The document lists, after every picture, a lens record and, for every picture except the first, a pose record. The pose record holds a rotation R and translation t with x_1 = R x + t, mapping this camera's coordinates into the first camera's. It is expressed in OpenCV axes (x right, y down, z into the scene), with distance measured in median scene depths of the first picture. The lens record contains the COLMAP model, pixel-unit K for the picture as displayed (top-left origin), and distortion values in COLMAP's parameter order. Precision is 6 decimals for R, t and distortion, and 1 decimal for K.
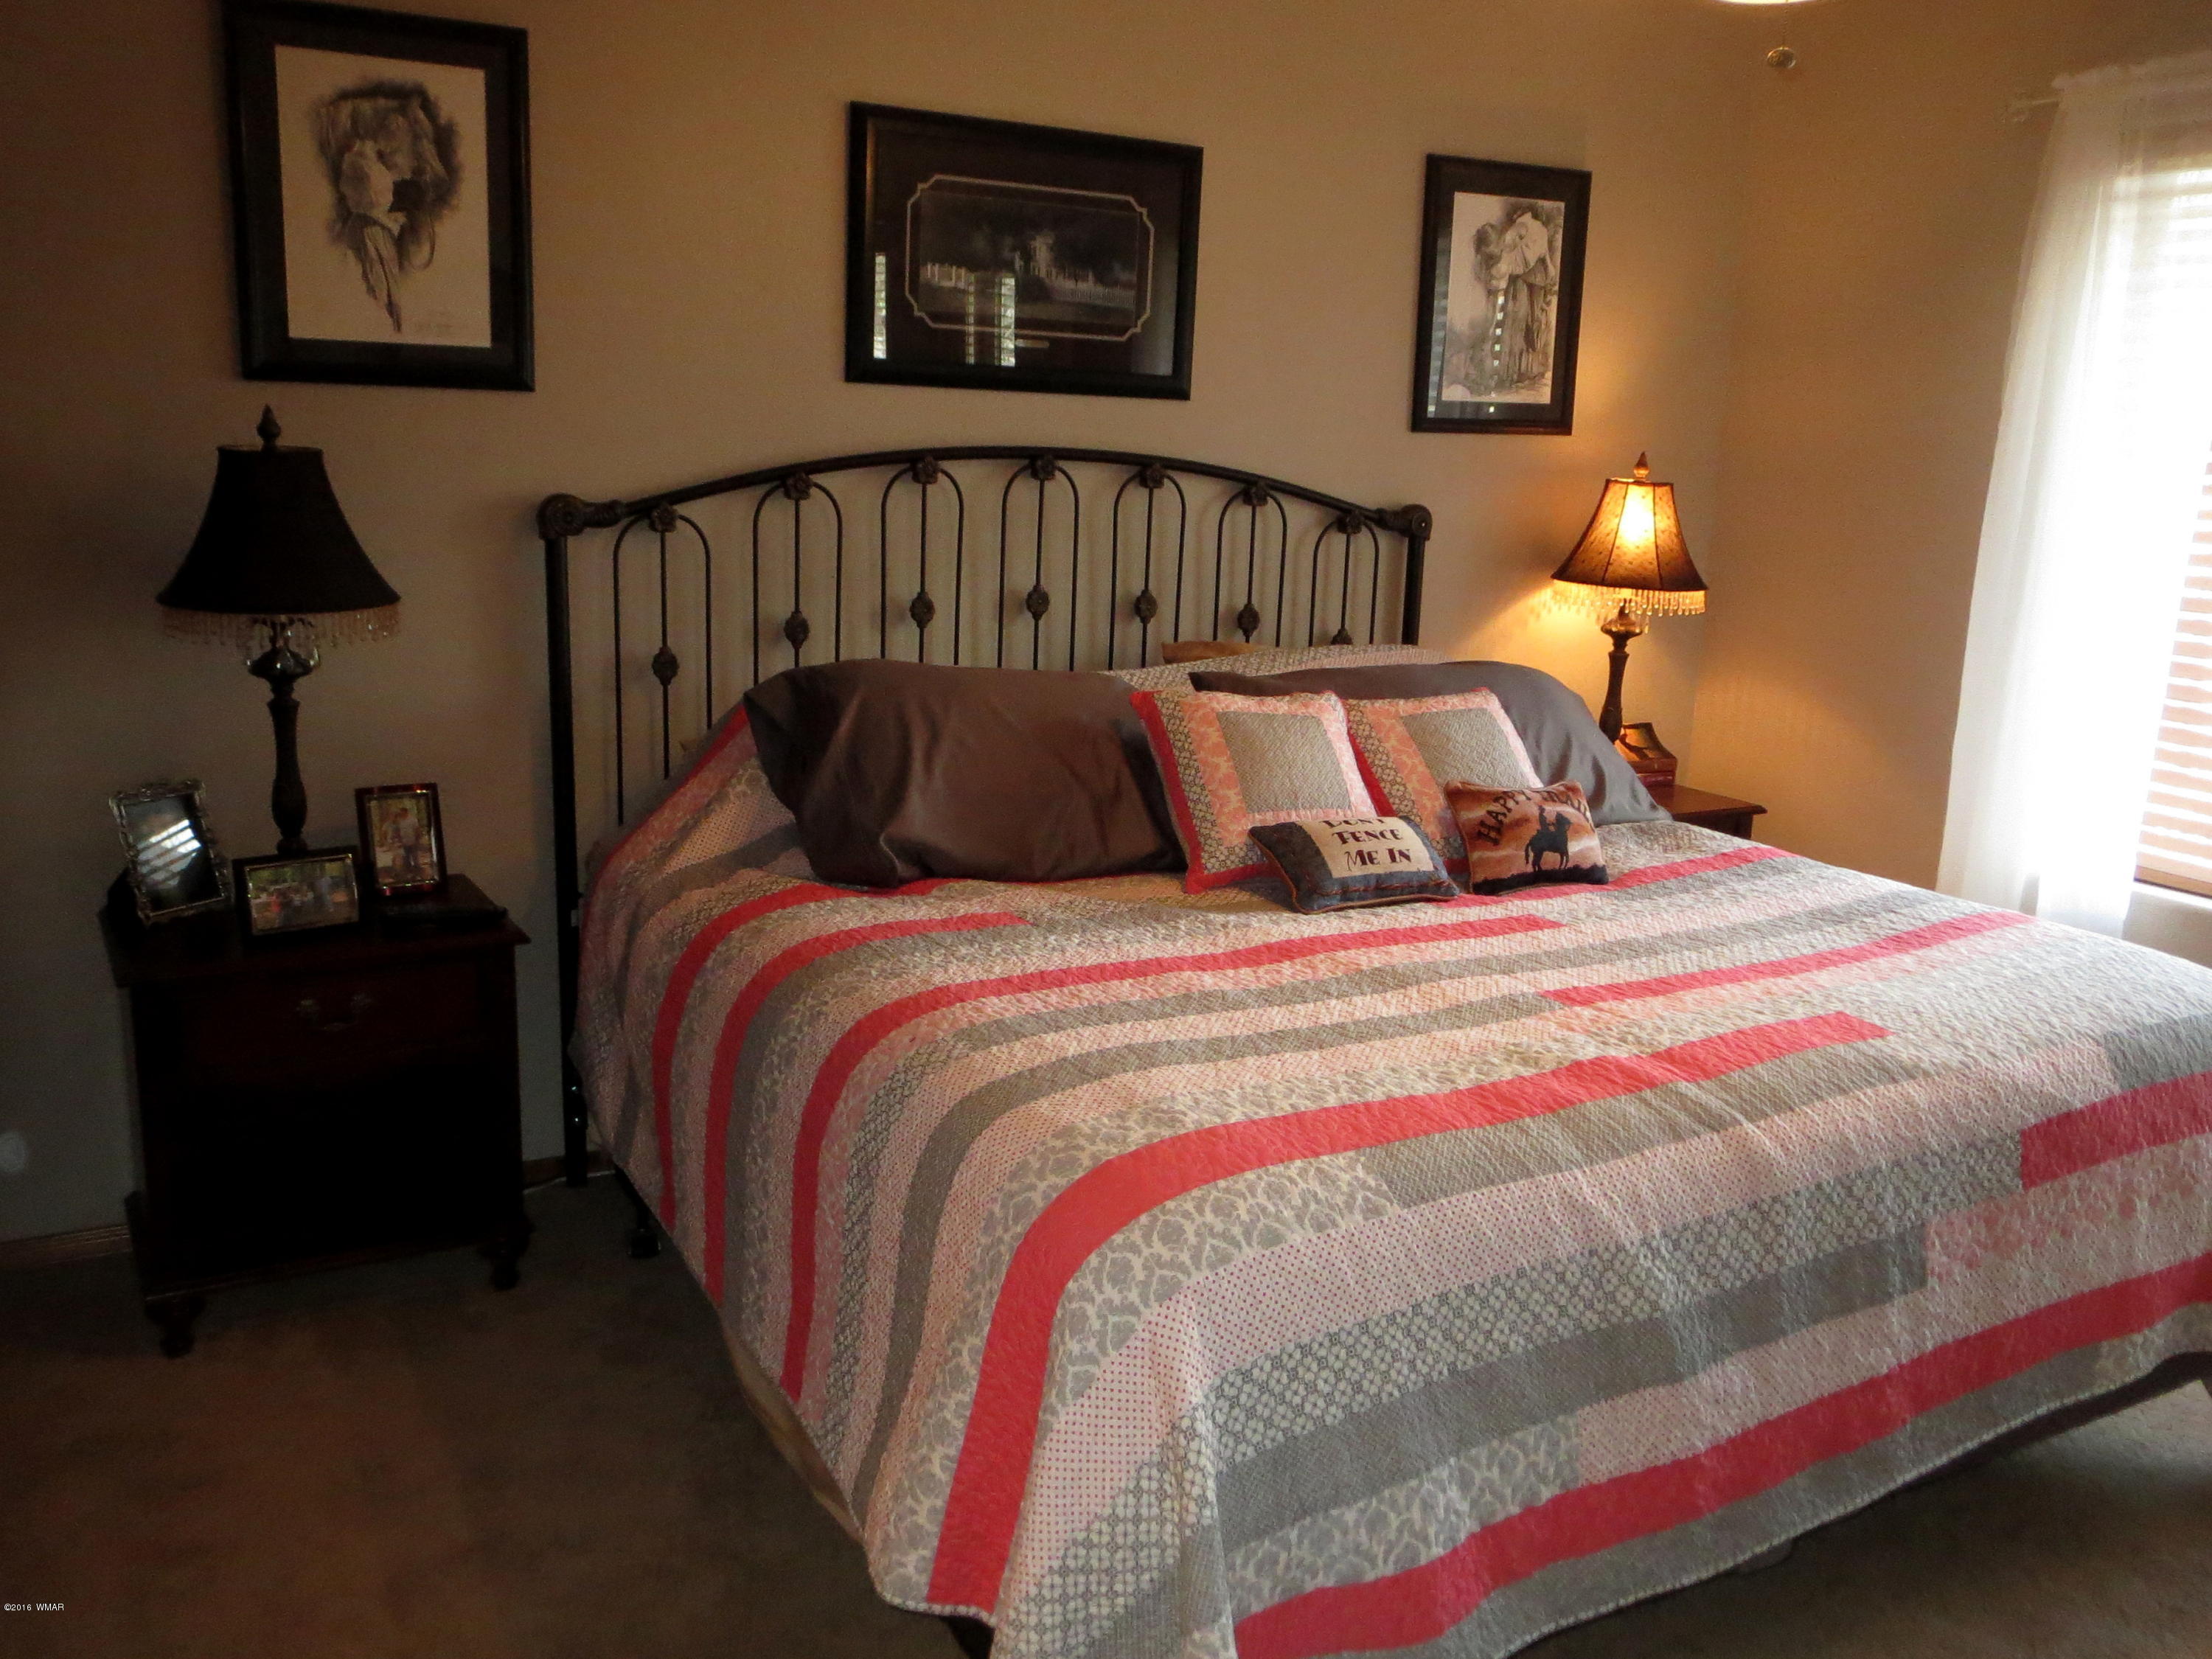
lens RADIAL K [[1844.4, 0, 1095.8], [0, 1844.4, 821.1], [0, 0, 1]] dist [-0.016031, 0.018964]
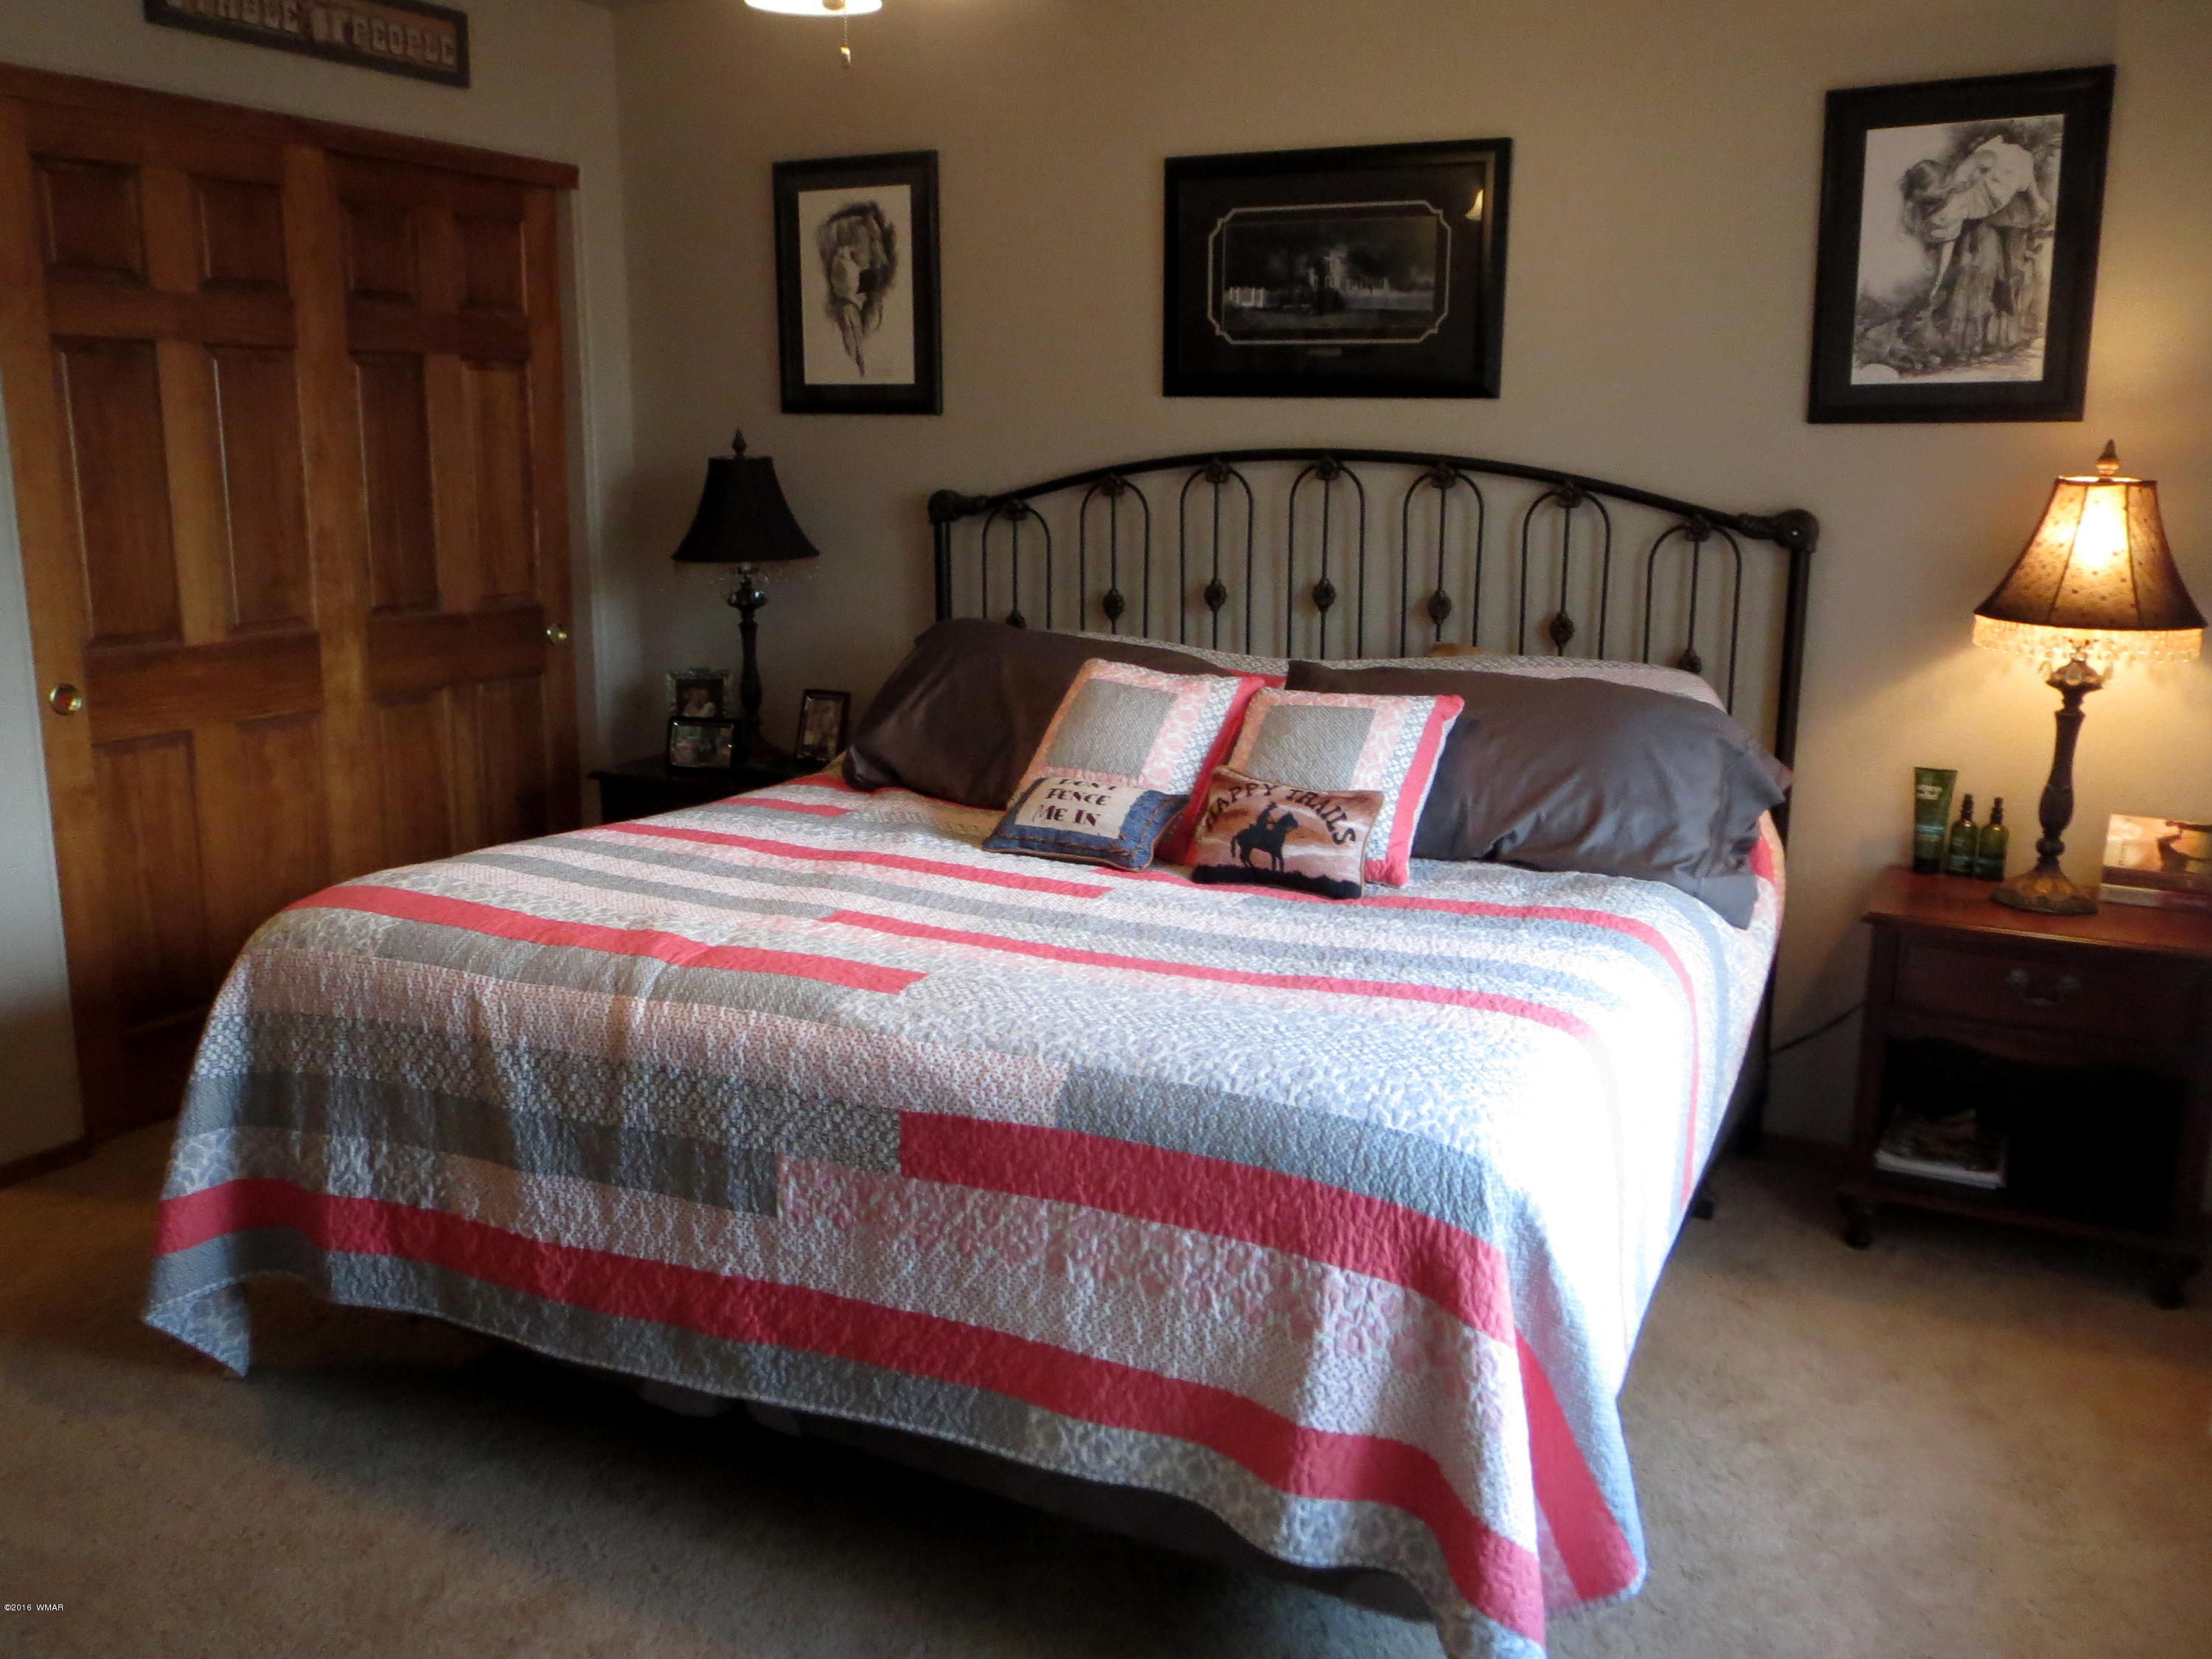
lens RADIAL K [[1844.4, 0, 1095.8], [0, 1844.4, 821.1], [0, 0, 1]] dist [-0.016031, 0.018964]
pose [[0.553461, 0.139375, -0.821131, 0.825821], [-0.163207, 0.984934, 0.057173, -0.032543], [0.816728, 0.102372, 0.567869, 0.324653]]
